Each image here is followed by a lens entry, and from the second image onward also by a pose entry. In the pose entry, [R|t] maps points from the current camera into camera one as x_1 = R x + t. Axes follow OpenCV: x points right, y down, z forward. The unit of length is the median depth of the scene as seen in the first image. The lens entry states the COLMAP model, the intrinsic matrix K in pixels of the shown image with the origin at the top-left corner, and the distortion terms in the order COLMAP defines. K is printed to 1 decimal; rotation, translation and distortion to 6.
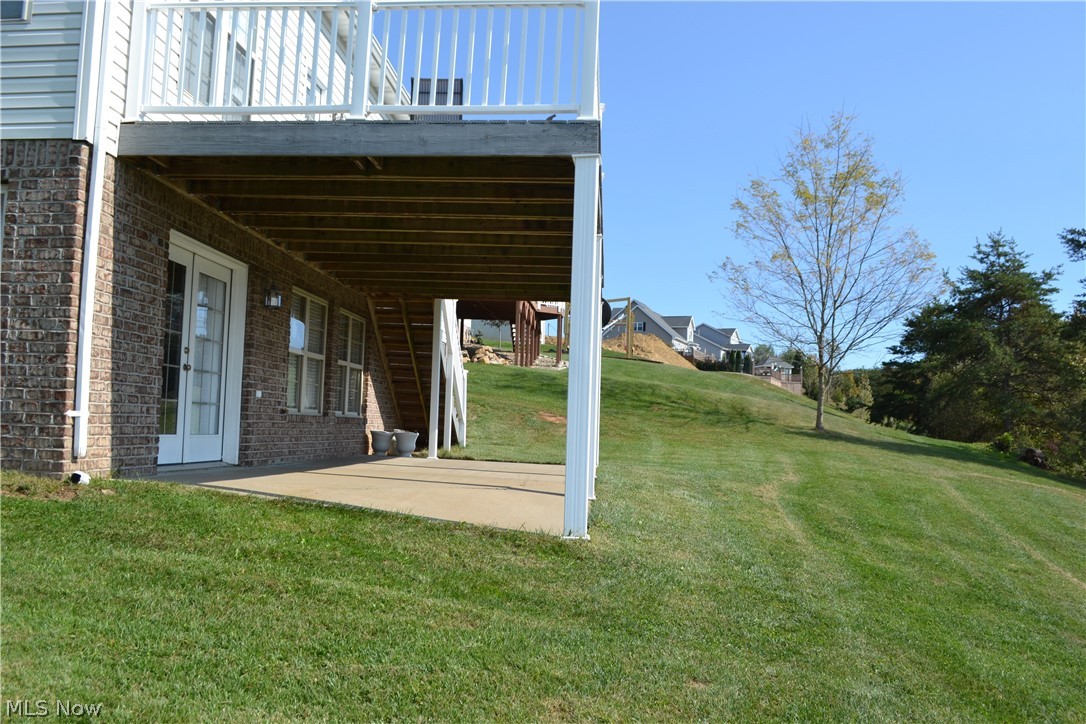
lens RADIAL K [[911.0, 0, 543.1], [0, 911.0, 380.8], [0, 0, 1]] dist [-0.088517, 0.001254]
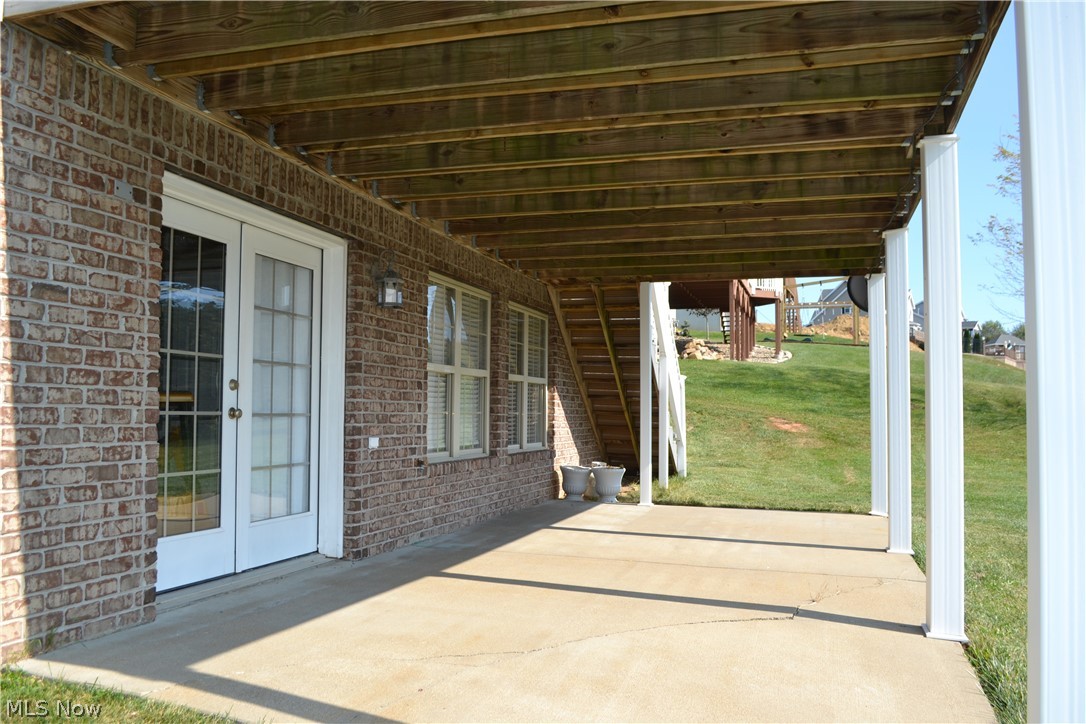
lens RADIAL K [[911.0, 0, 543.1], [0, 911.0, 380.8], [0, 0, 1]] dist [-0.088517, 0.001254]
pose [[0.975066, -0.037417, -0.218739, -0.050734], [0.039425, 0.999211, 0.004823, -0.024270], [0.218386, -0.013327, 0.975771, 0.357475]]
